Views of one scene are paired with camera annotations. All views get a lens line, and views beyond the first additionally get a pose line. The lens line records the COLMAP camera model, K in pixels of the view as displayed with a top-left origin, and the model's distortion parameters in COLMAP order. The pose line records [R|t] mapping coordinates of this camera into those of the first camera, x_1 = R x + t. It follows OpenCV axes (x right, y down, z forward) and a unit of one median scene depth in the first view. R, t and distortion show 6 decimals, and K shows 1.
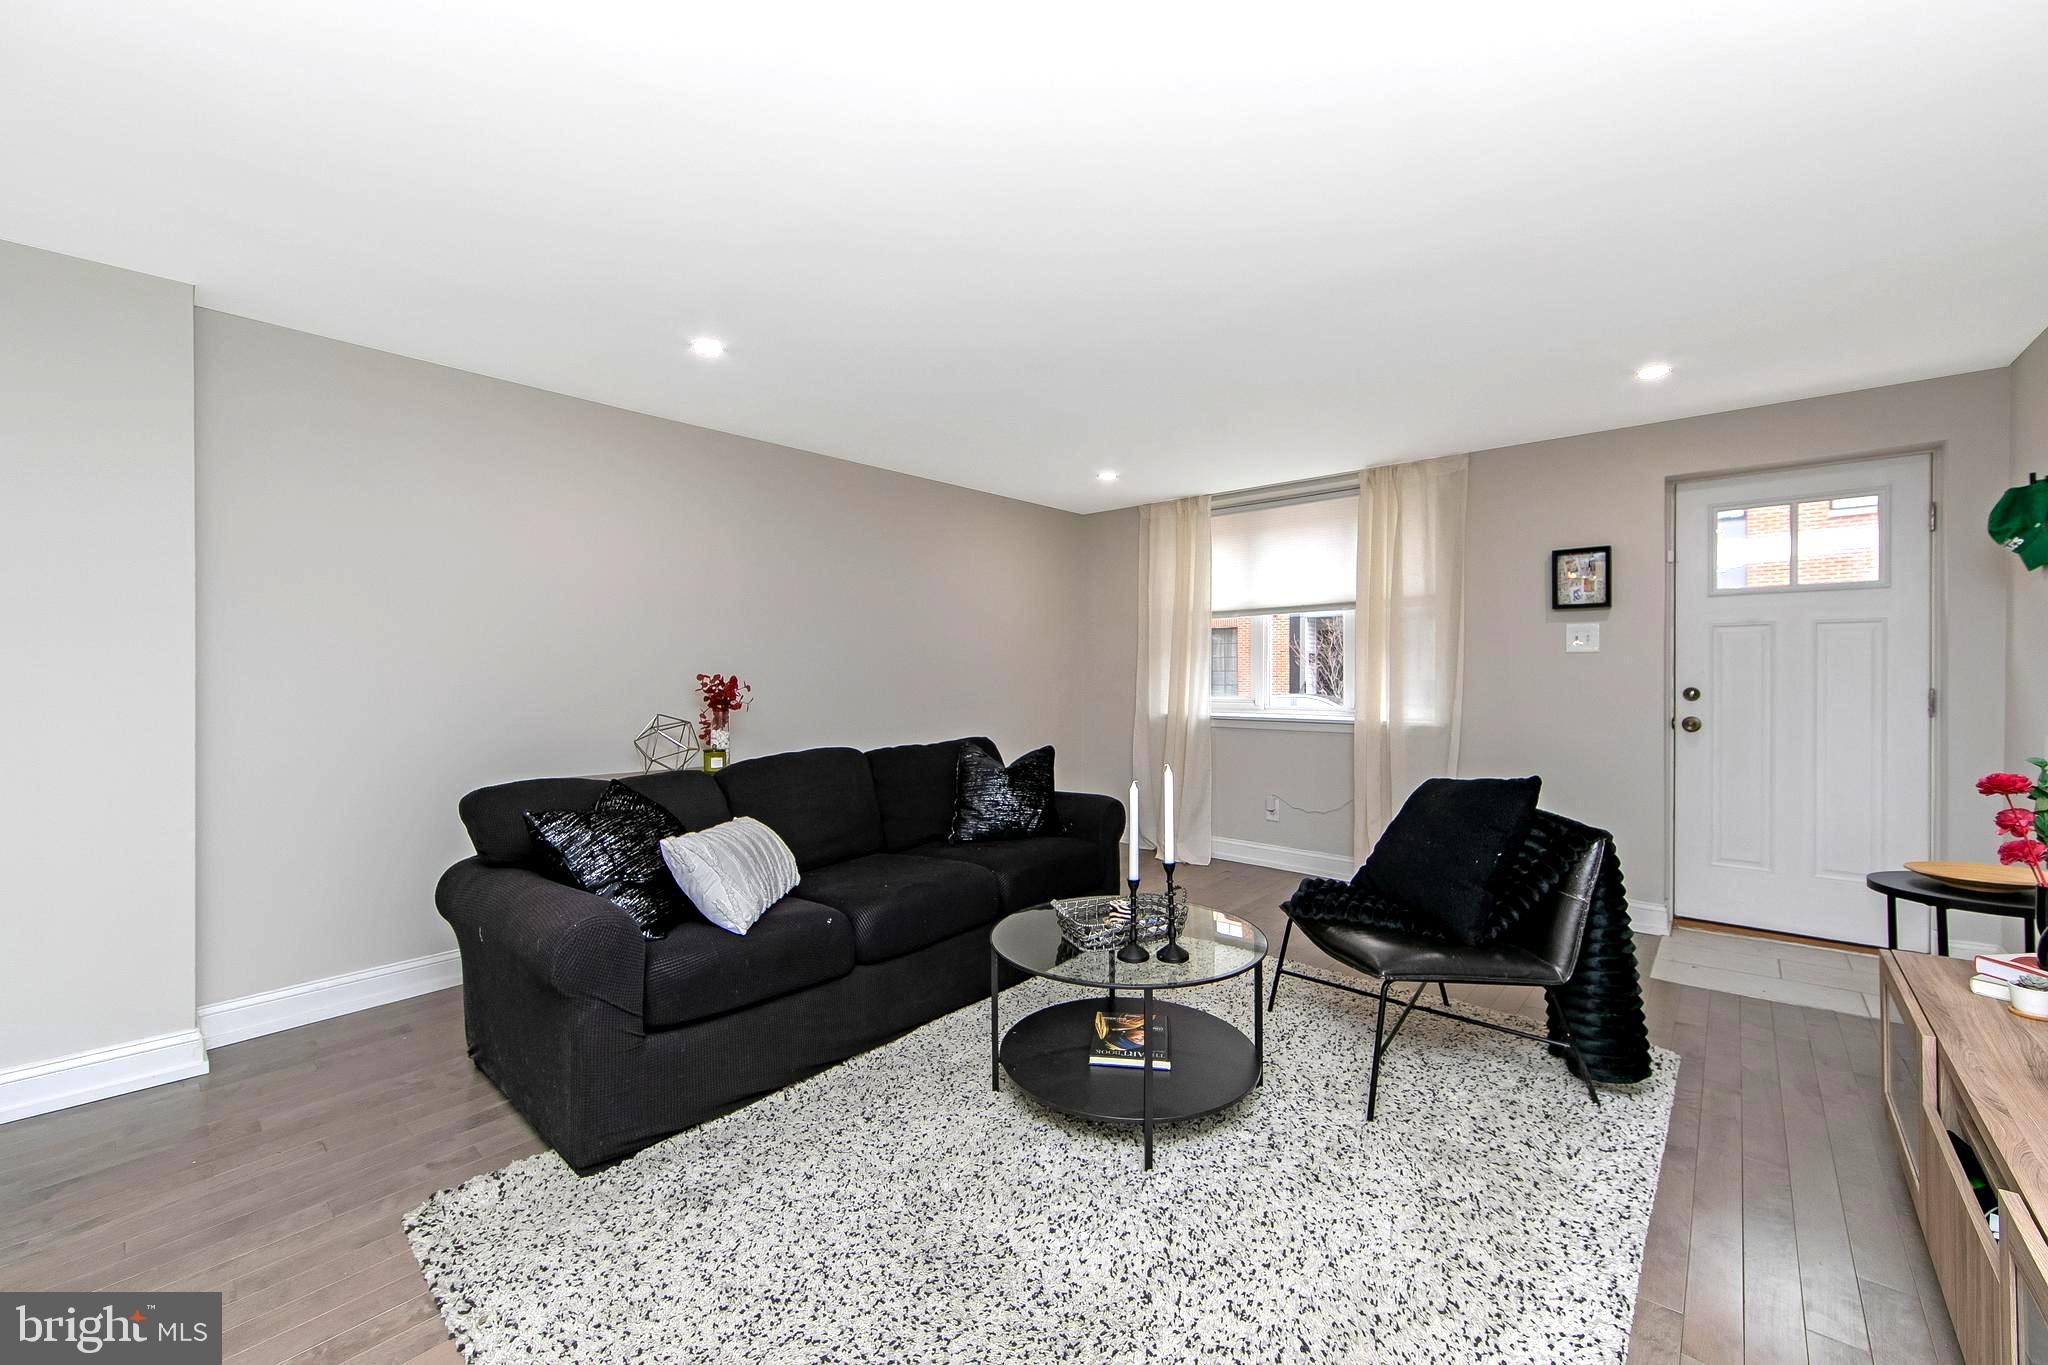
lens RADIAL K [[812.3, 0, 1026.7], [0, 812.3, 676.8], [0, 0, 1]] dist [0.010904, -0.006767]
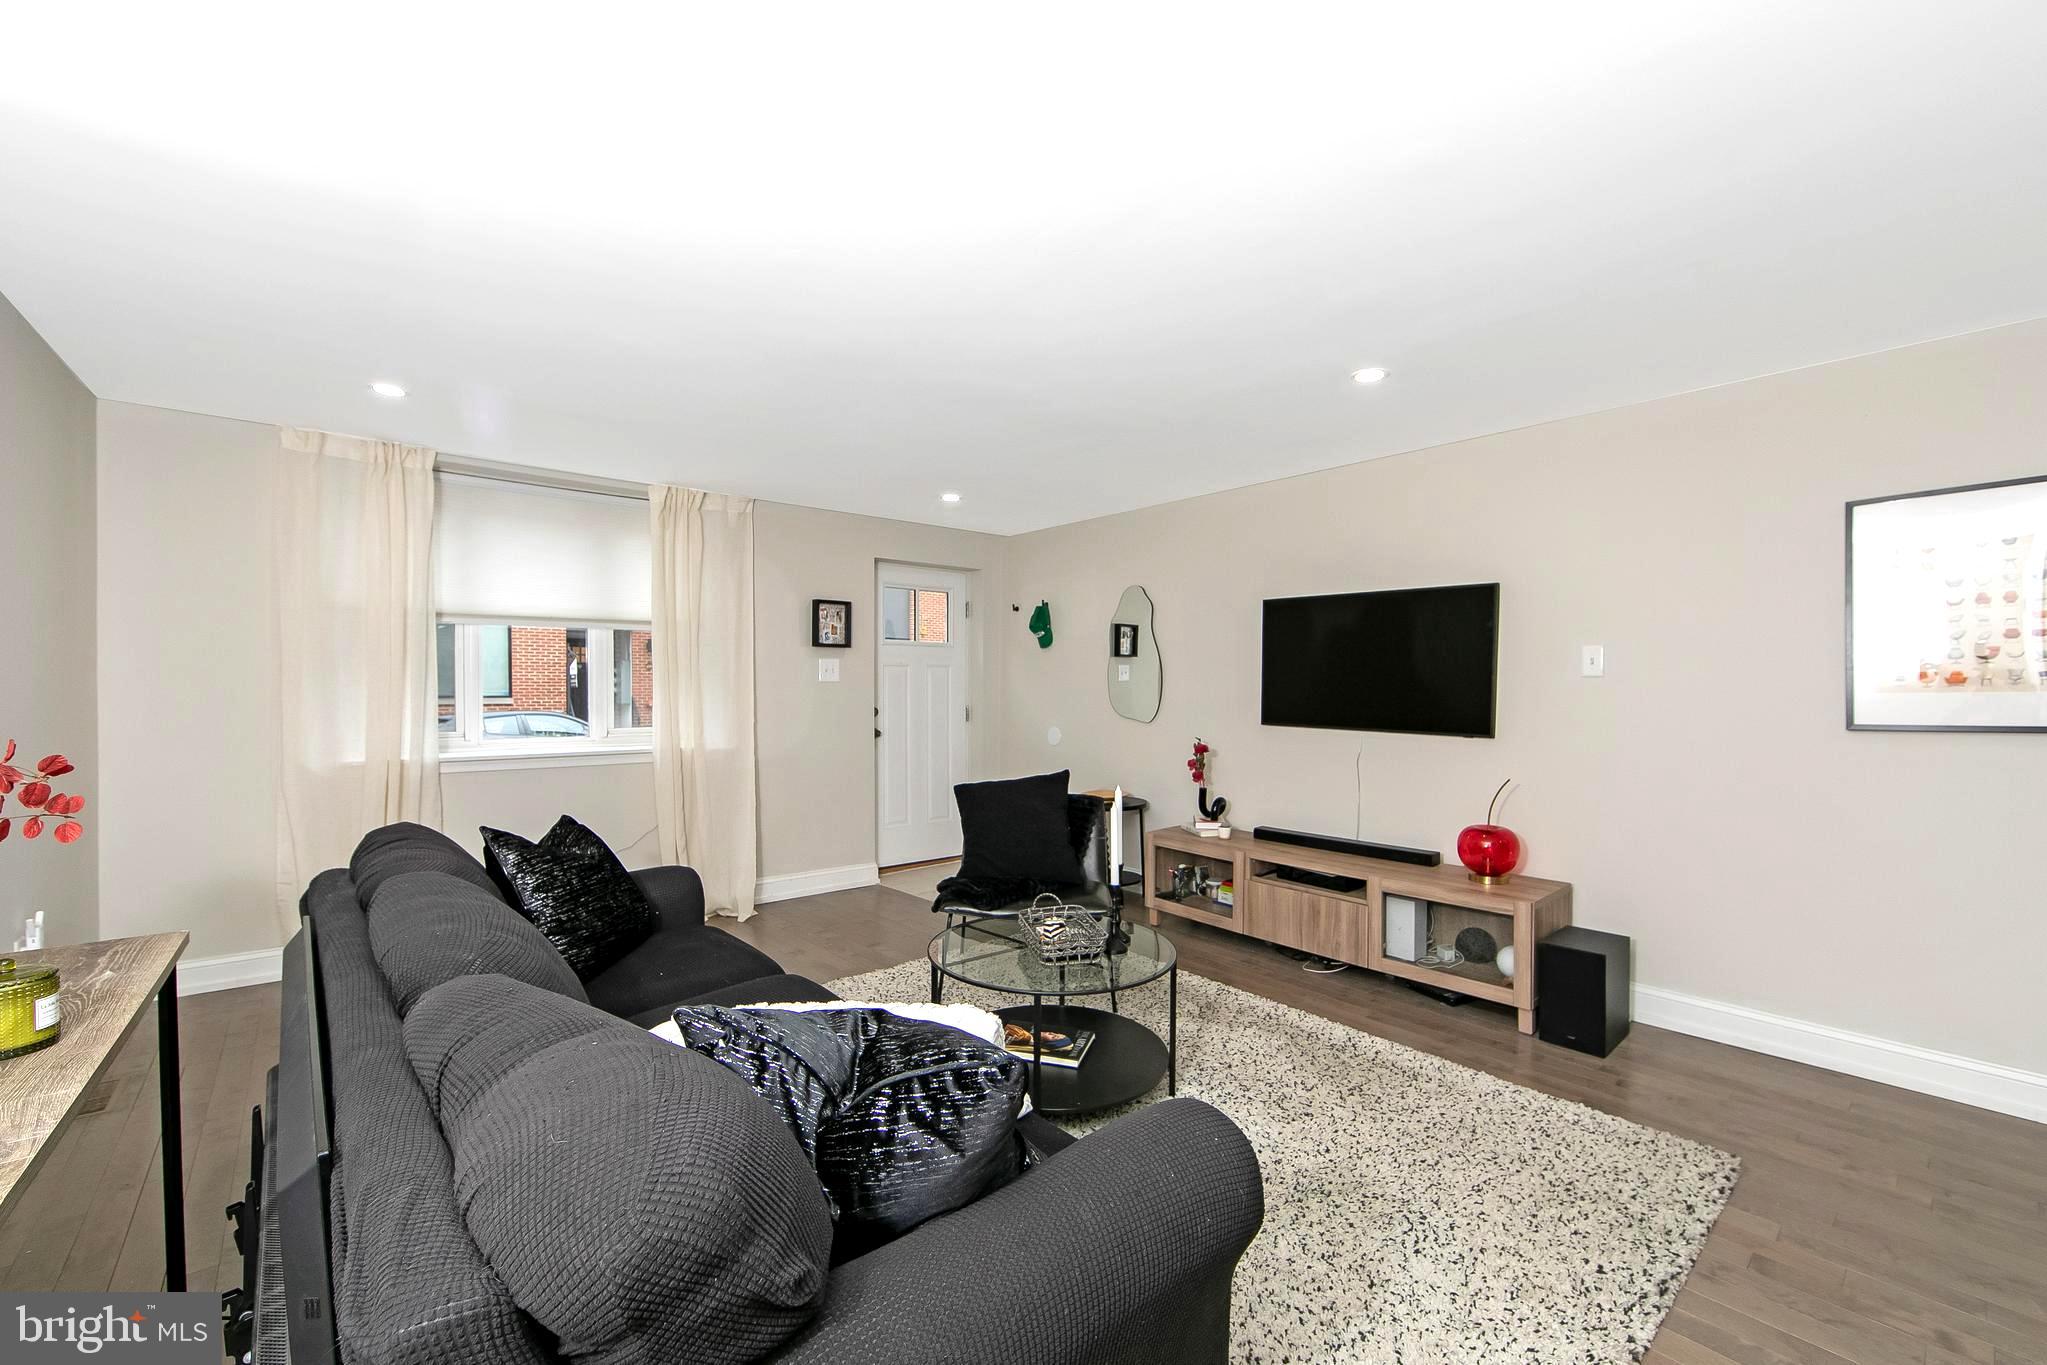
lens RADIAL K [[838.9, 0, 1019.9], [0, 838.9, 714.3], [0, 0, 1]] dist [-0.007743, 0.000640]
pose [[0.157953, -0.032423, 0.986914, -0.599765], [0.001359, 0.999467, 0.032618, -0.022656], [-0.987446, -0.003811, 0.157913, 0.519652]]
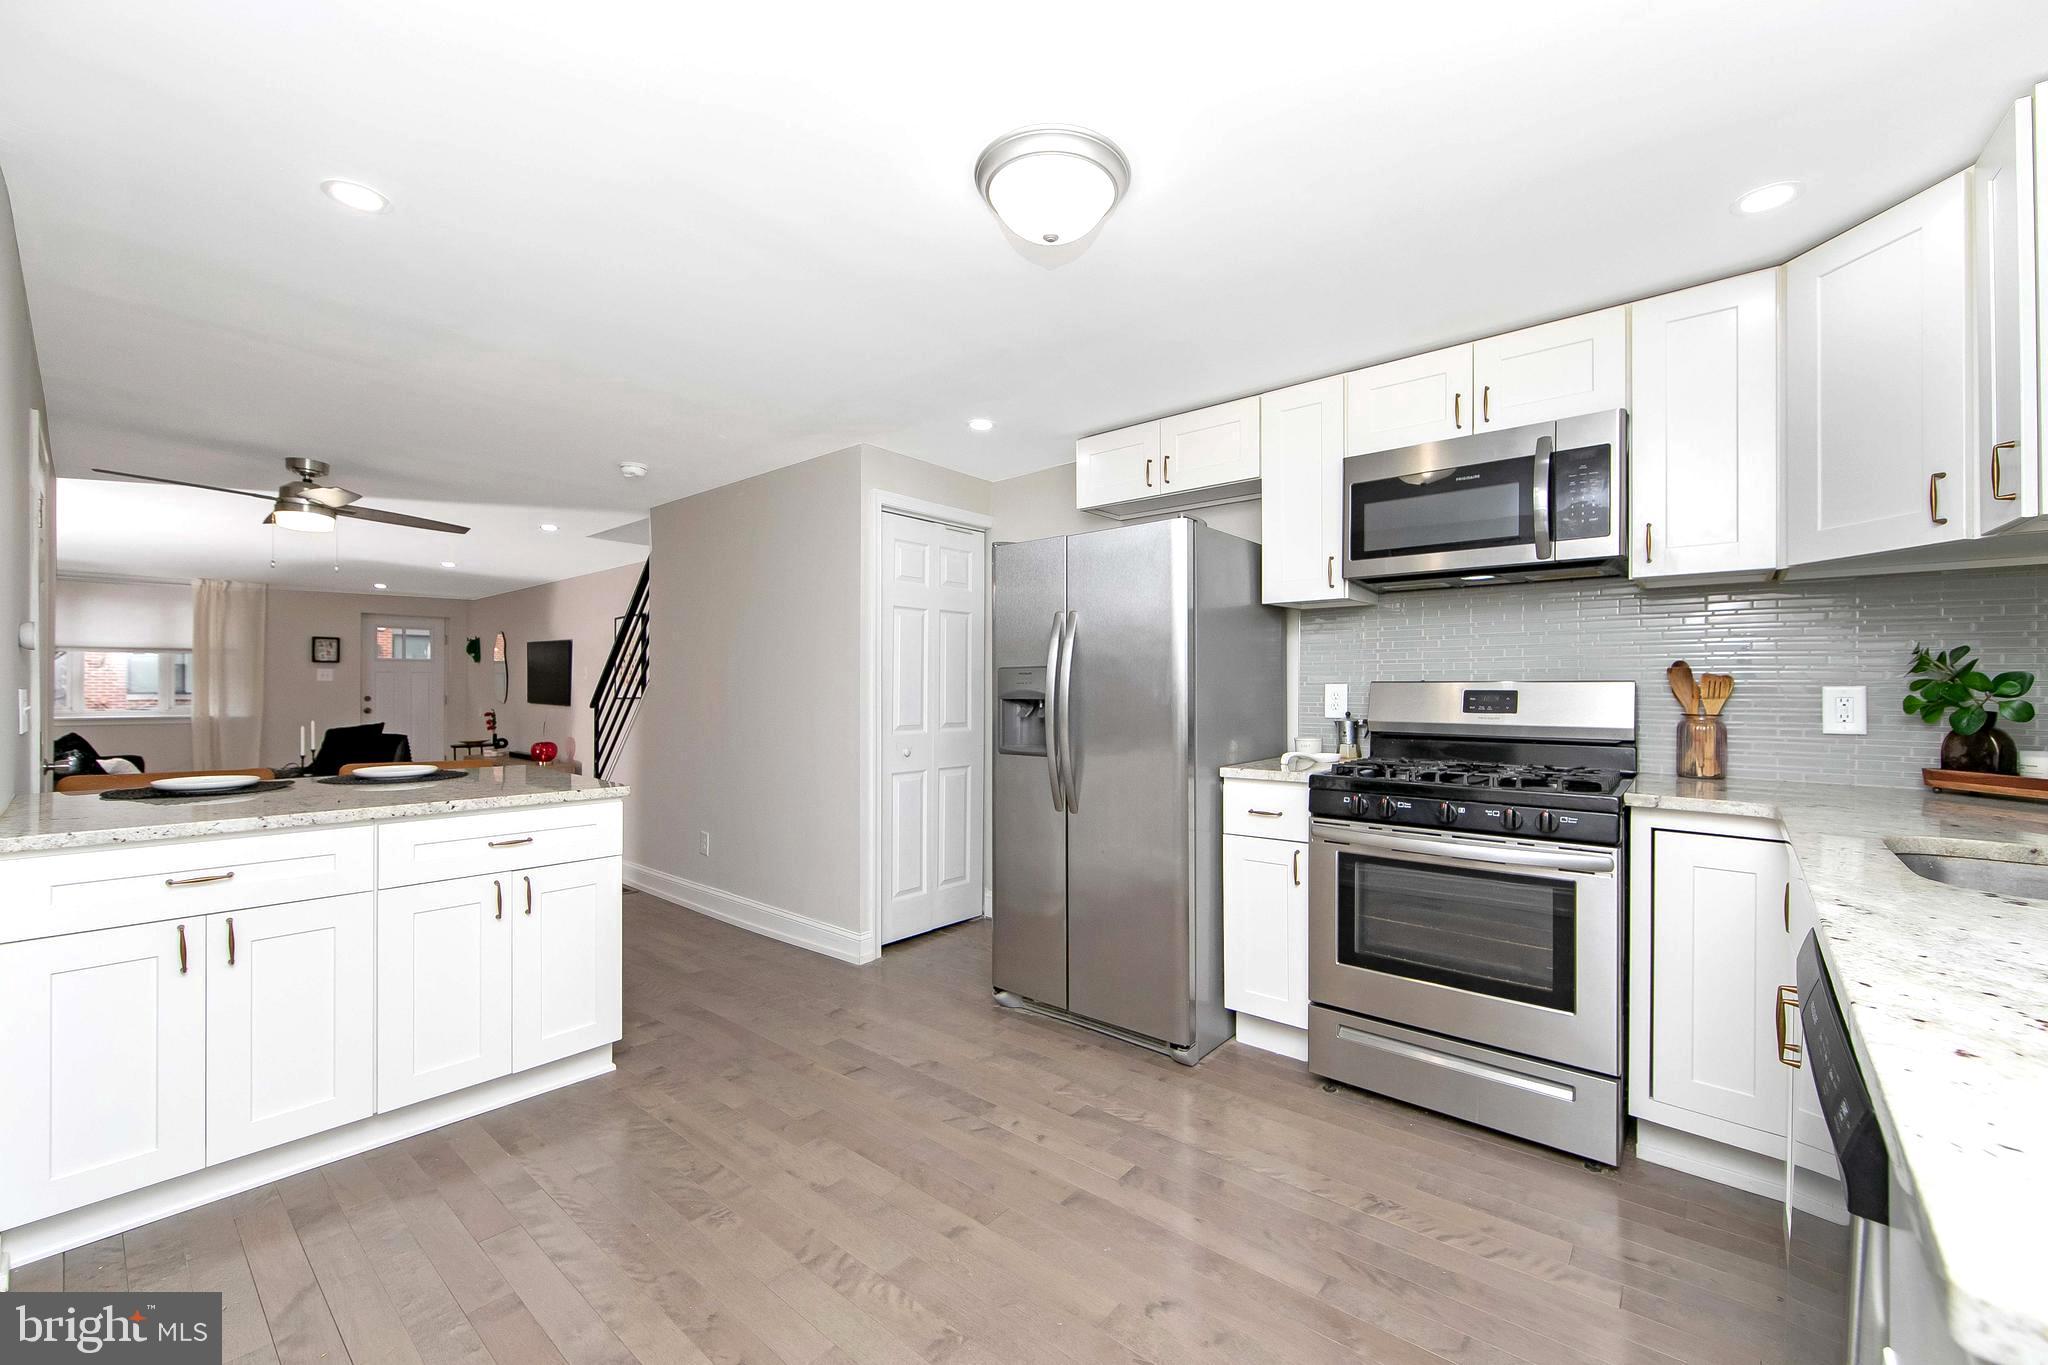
lens RADIAL K [[826.6, 0, 1026.6], [0, 826.6, 684.6], [0, 0, 1]] dist [-0.003890, 0.000002]
pose [[-0.010348, 0.007955, 0.999915, -1.757366], [-0.001135, 0.999968, -0.007967, -0.005054], [-0.999946, -0.001218, -0.010339, -1.011937]]
